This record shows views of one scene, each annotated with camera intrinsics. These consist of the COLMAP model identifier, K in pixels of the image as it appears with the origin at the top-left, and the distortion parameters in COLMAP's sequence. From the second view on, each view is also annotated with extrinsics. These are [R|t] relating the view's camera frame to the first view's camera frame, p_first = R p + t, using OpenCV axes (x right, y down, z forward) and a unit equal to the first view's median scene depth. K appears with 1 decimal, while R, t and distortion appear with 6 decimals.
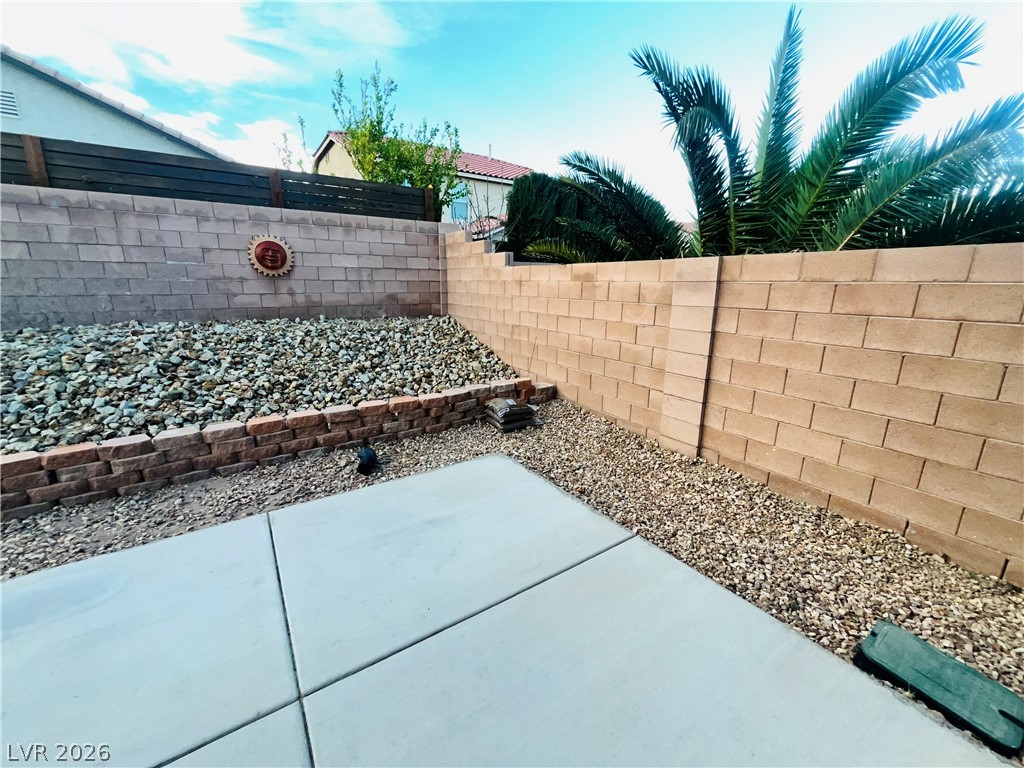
lens RADIAL K [[411.9, 0, 507.2], [0, 411.9, 383.2], [0, 0, 1]] dist [-0.006860, -0.000439]
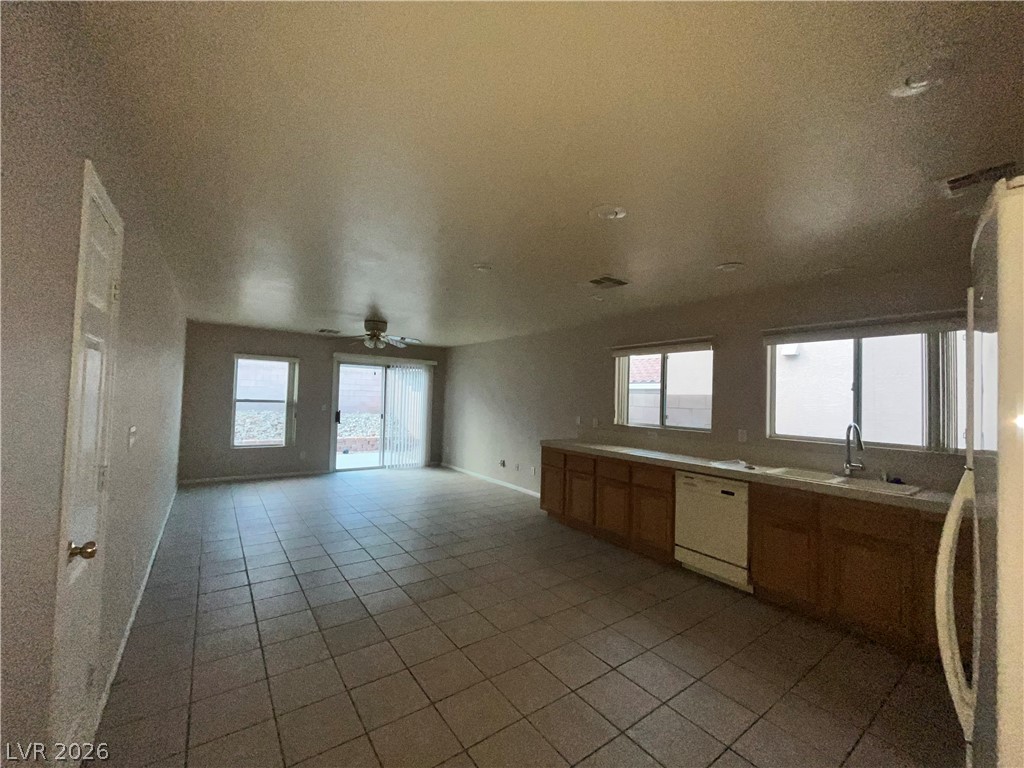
lens RADIAL K [[416.5, 0, 512.0], [0, 416.5, 384.0], [0, 0, 1]] dist [-0.000563, -0.000085]
pose [[0.998690, 0.023600, 0.045406, 0.424809], [-0.010502, 0.962942, -0.269504, 0.291704], [-0.050083, 0.268674, 0.961928, -1.244570]]
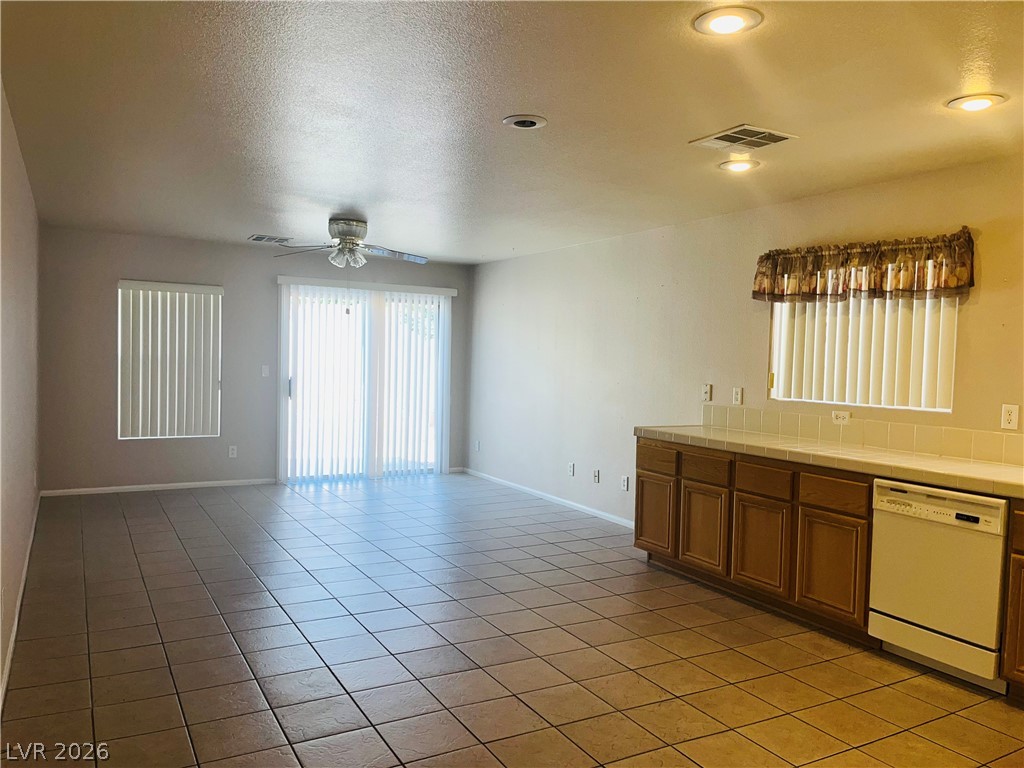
lens RADIAL K [[775.8, 0, 506.2], [0, 775.8, 387.8], [0, 0, 1]] dist [0.064170, -0.074316]
pose [[0.996903, 0.022243, -0.075429, 0.461130], [-0.036856, 0.979454, -0.198271, 0.331865], [0.069469, 0.200437, 0.977241, -1.343793]]
